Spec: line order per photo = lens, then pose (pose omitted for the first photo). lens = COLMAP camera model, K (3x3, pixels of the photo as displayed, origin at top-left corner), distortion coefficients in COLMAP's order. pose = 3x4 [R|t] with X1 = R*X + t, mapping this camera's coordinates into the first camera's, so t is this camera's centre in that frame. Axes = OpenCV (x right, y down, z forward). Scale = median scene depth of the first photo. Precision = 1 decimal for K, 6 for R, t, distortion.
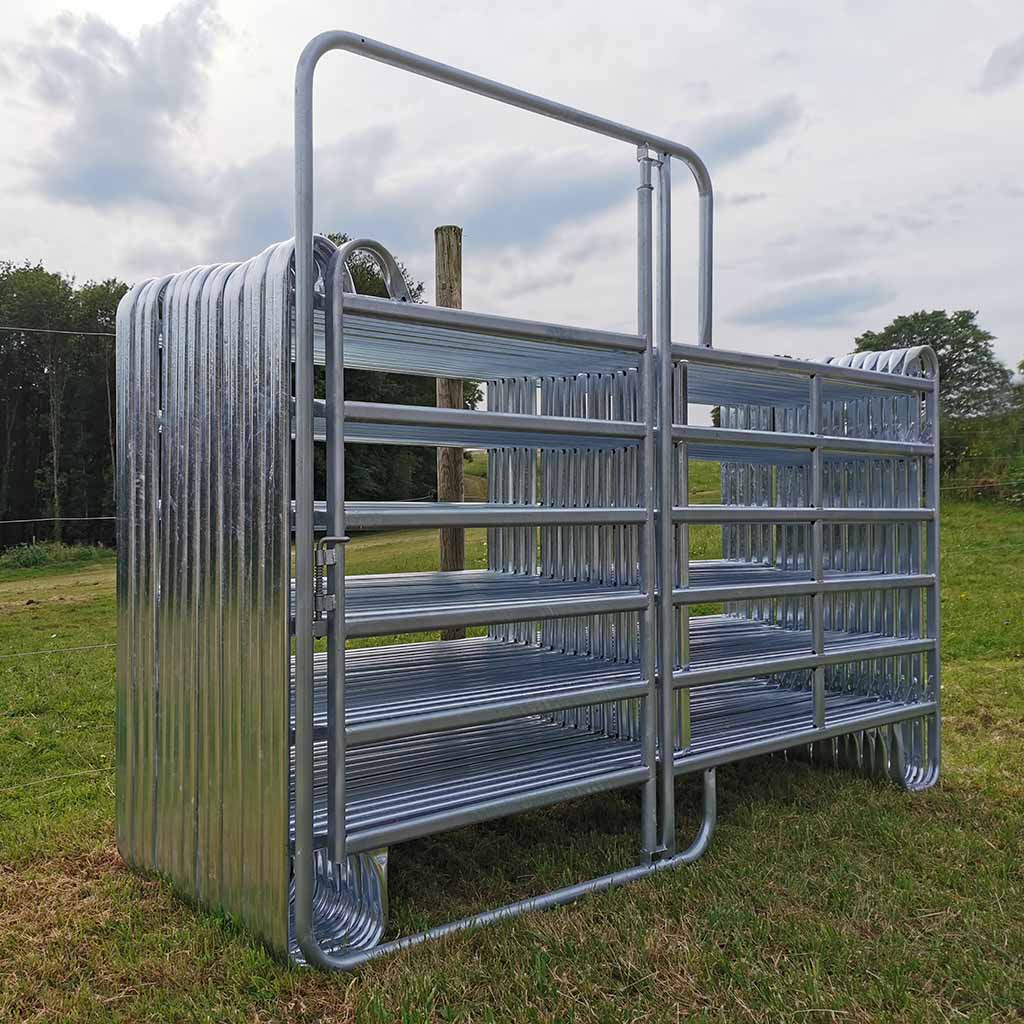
lens RADIAL K [[1165.8, 0, 466.5], [0, 1165.8, 512.0], [0, 0, 1]] dist [0.038871, -0.005912]
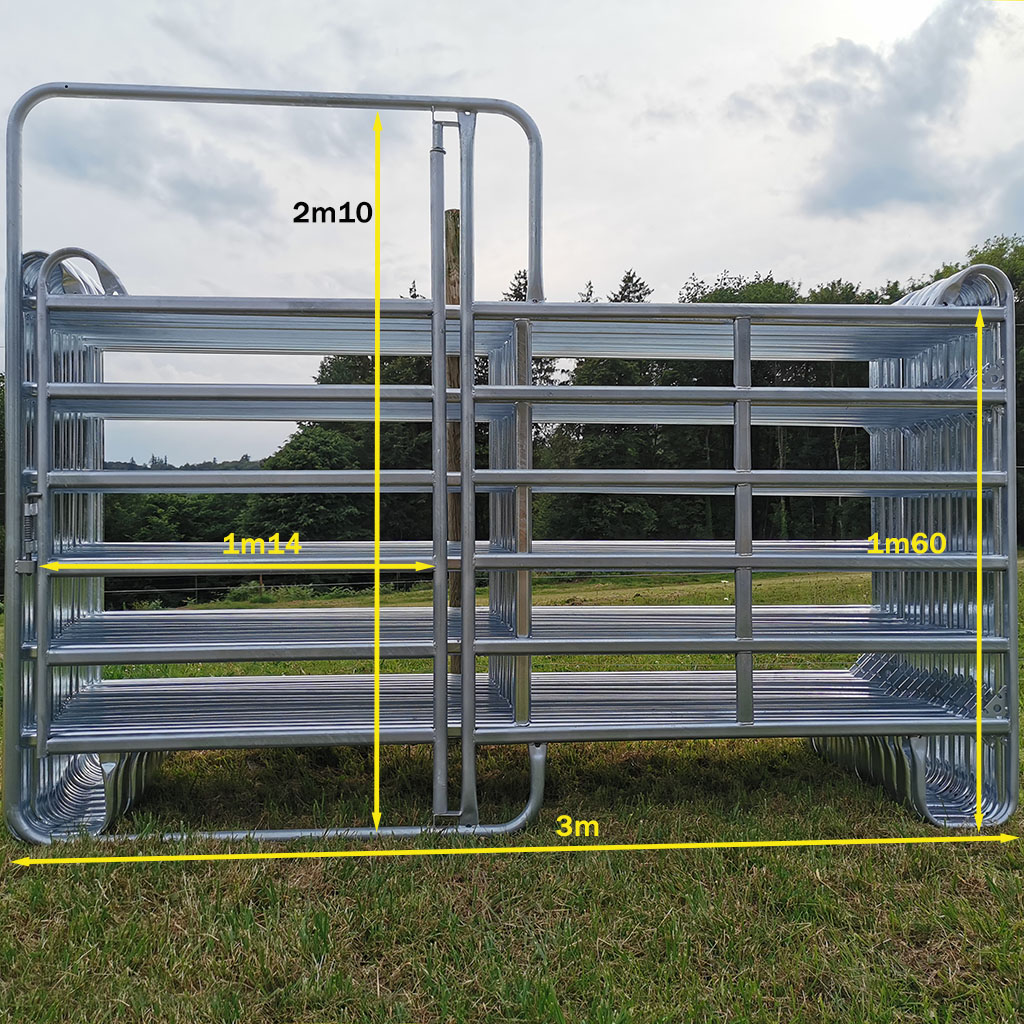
lens RADIAL K [[1094.1, 0, 575.1], [0, 1094.1, 489.1], [0, 0, 1]] dist [0.055203, -0.012533]
pose [[0.798259, -0.006631, -0.602278, 0.803114], [-0.000645, 0.999929, -0.011865, 0.023700], [0.602314, 0.009860, 0.798198, 0.315690]]
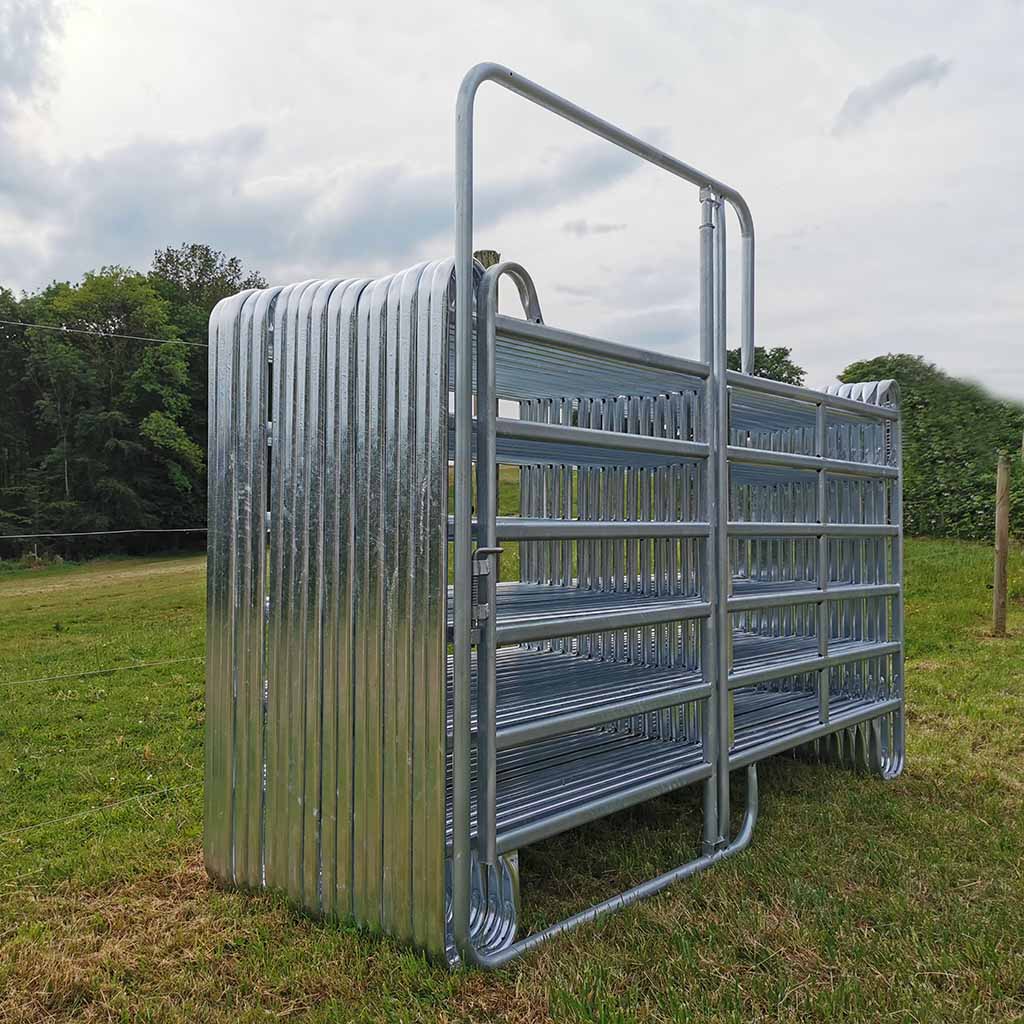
lens RADIAL K [[1155.4, 0, 542.9], [0, 1155.4, 509.4], [0, 0, 1]] dist [0.052384, -0.044430]
pose [[0.977507, 0.008100, 0.210748, -0.217114], [-0.004561, 0.999840, -0.017275, 0.003591], [-0.210855, 0.015925, 0.977388, -0.011951]]
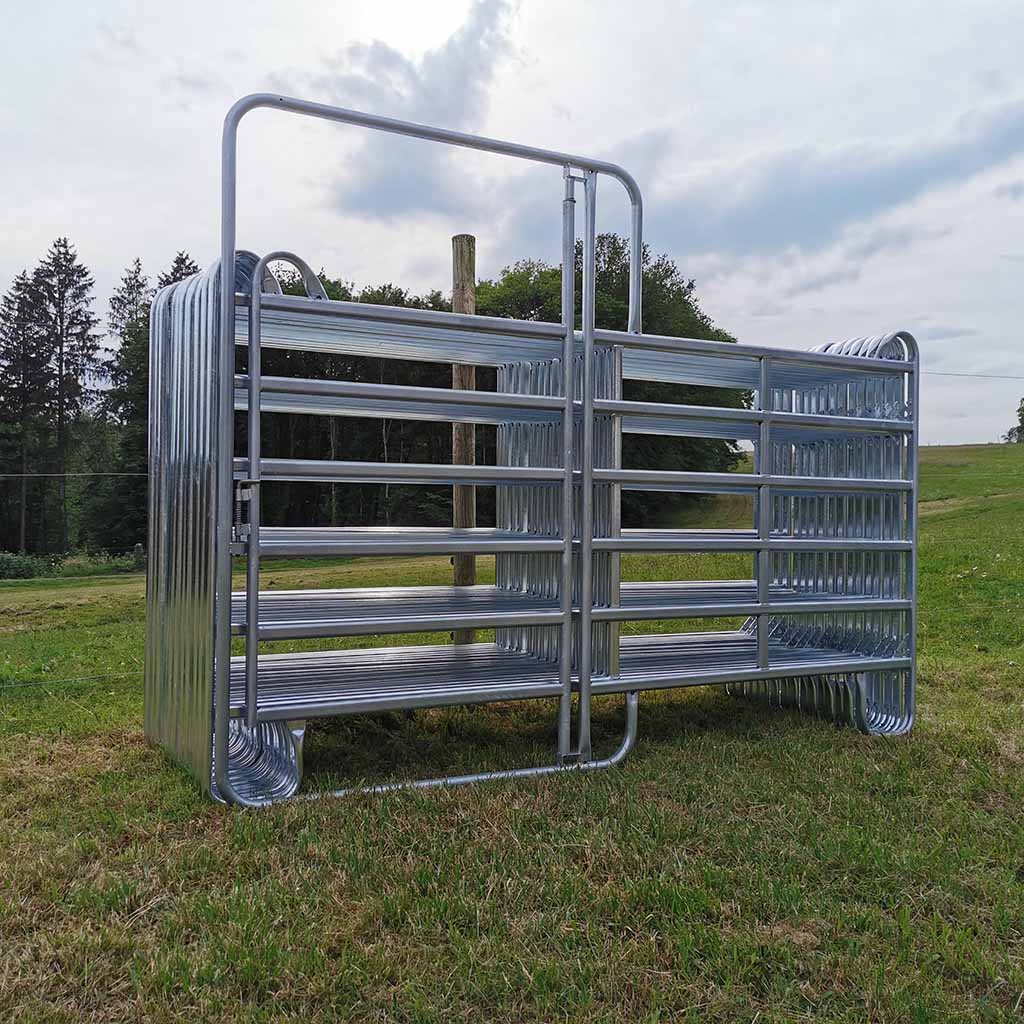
lens RADIAL K [[1155.4, 0, 542.9], [0, 1155.4, 509.4], [0, 0, 1]] dist [0.052384, -0.044430]
pose [[0.980923, 0.014451, -0.193858, 0.356258], [-0.014829, 0.999890, -0.000497, 0.039098], [0.193830, 0.003363, 0.981029, -0.165257]]
